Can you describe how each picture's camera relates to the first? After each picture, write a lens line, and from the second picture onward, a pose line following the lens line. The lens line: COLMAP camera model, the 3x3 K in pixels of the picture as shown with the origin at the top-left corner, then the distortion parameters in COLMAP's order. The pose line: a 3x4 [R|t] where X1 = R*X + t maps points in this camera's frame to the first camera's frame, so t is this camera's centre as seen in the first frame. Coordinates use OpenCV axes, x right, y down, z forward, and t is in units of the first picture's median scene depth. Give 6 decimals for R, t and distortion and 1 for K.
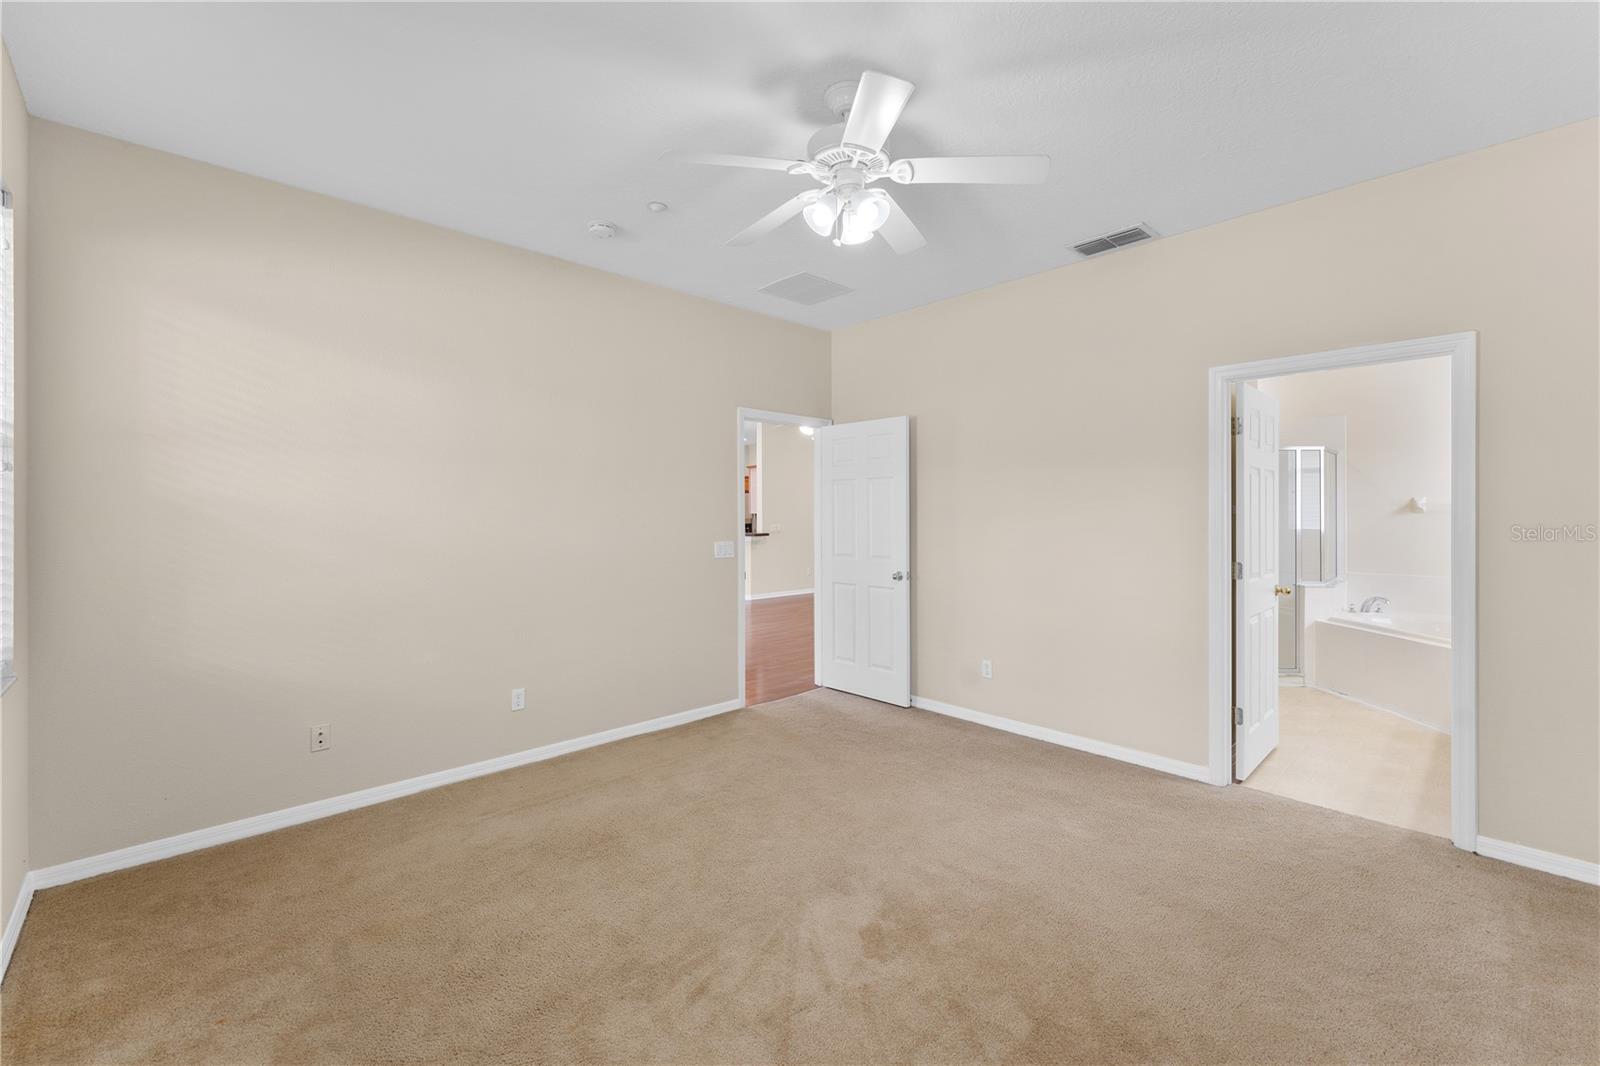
lens RADIAL K [[651.3, 0, 794.0], [0, 651.3, 531.4], [0, 0, 1]] dist [0.001743, -0.000150]
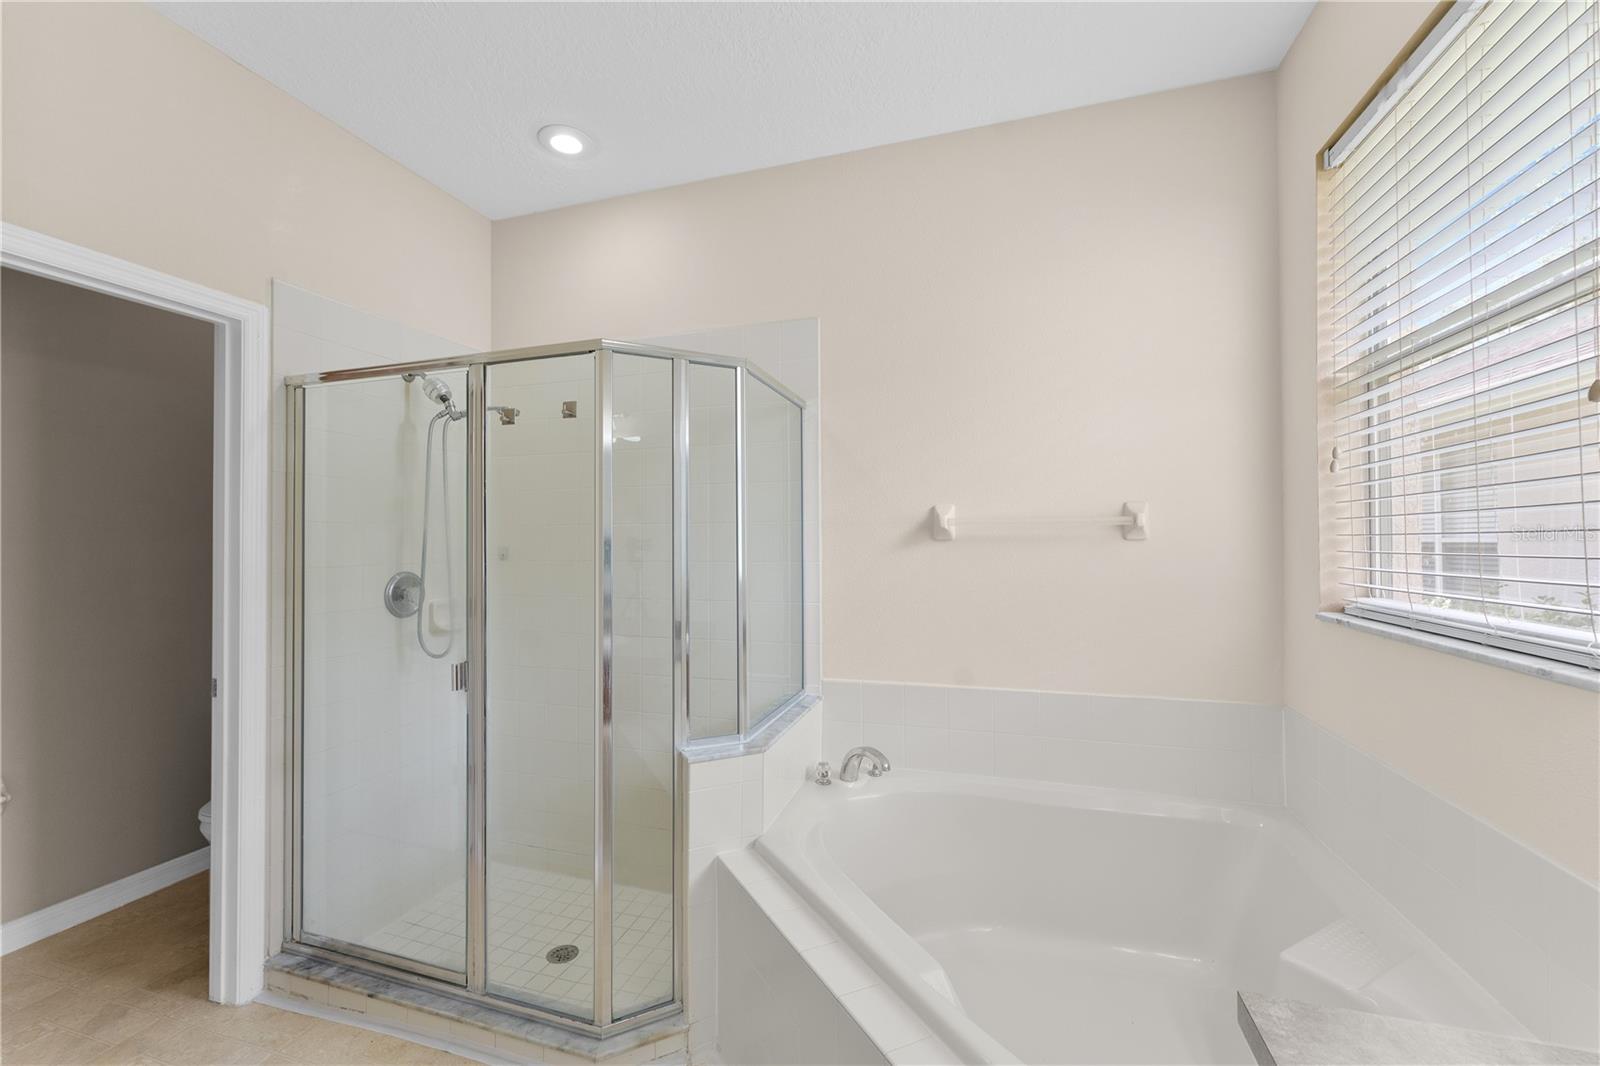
lens RADIAL K [[637.4, 0, 800.0], [0, 637.4, 533.0], [0, 0, 1]] dist [-0.001789, -0.000147]
pose [[0.877782, 0.005369, 0.479030, 0.664348], [0.007118, 0.999681, -0.024248, -0.024022], [-0.479007, 0.024694, 0.877464, 0.666684]]
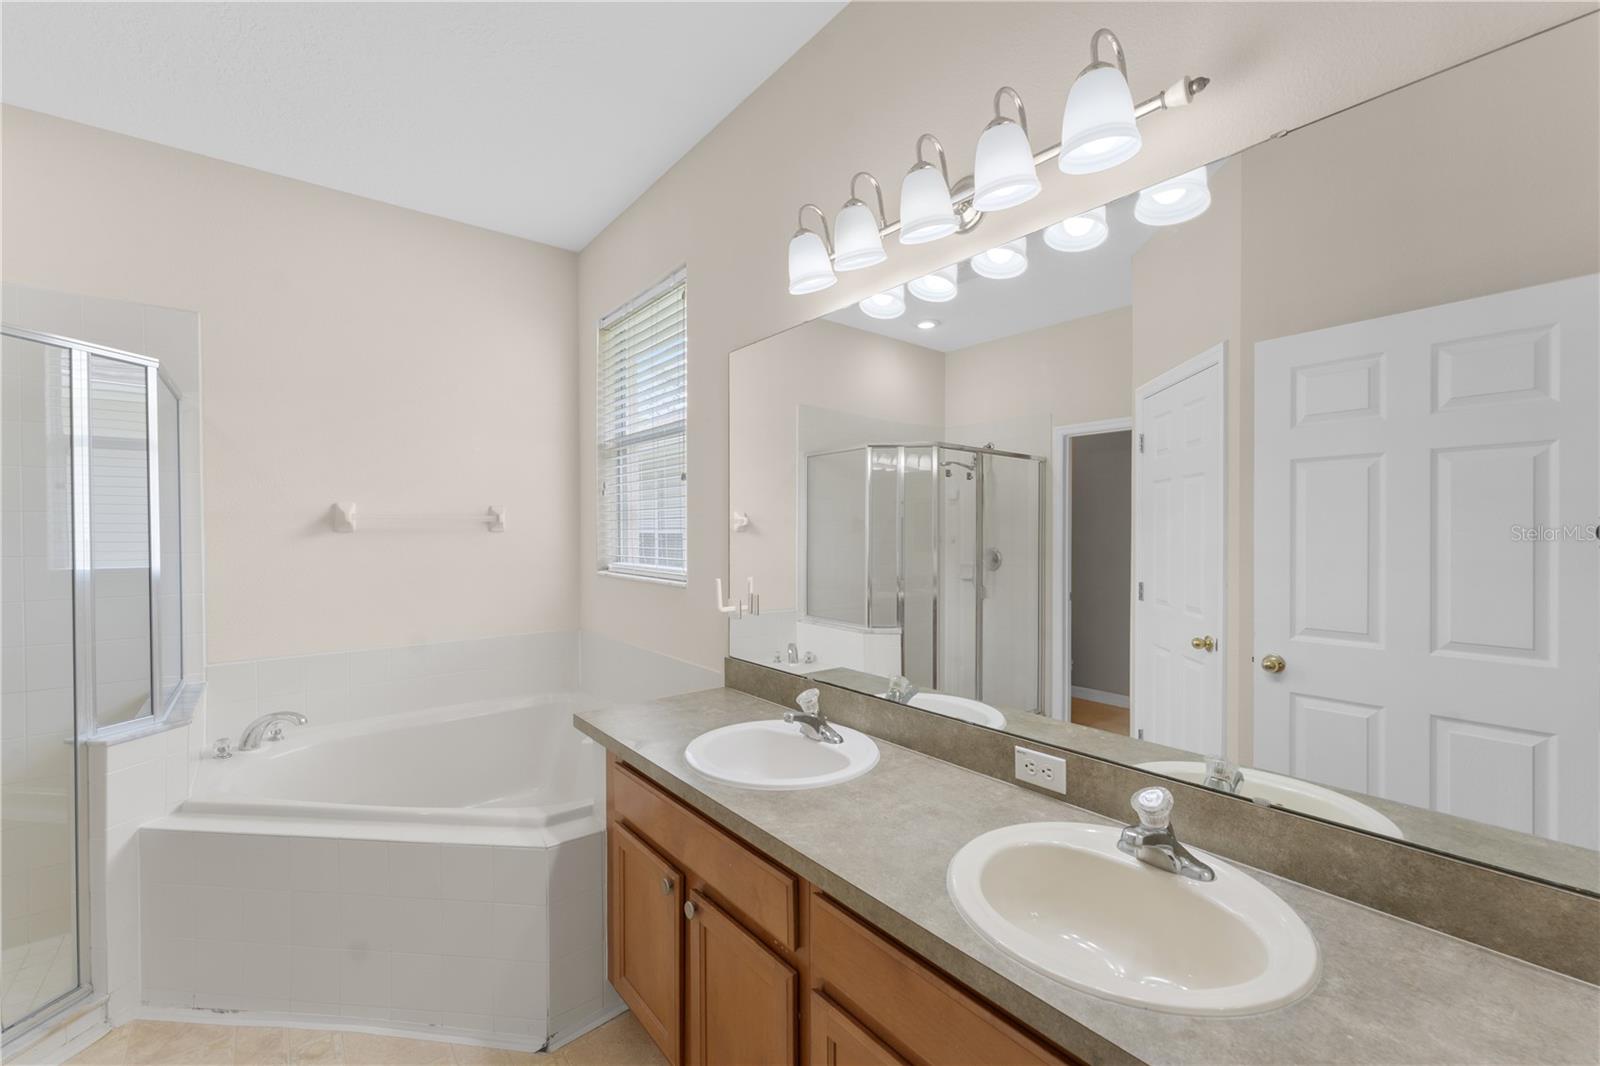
lens RADIAL K [[651.3, 0, 794.0], [0, 651.3, 531.4], [0, 0, 1]] dist [0.001743, -0.000150]
pose [[0.083096, 0.001217, 0.996541, 0.456202], [0.013291, 0.999909, -0.002330, -0.023035], [-0.996453, 0.013439, 0.083073, 0.589117]]
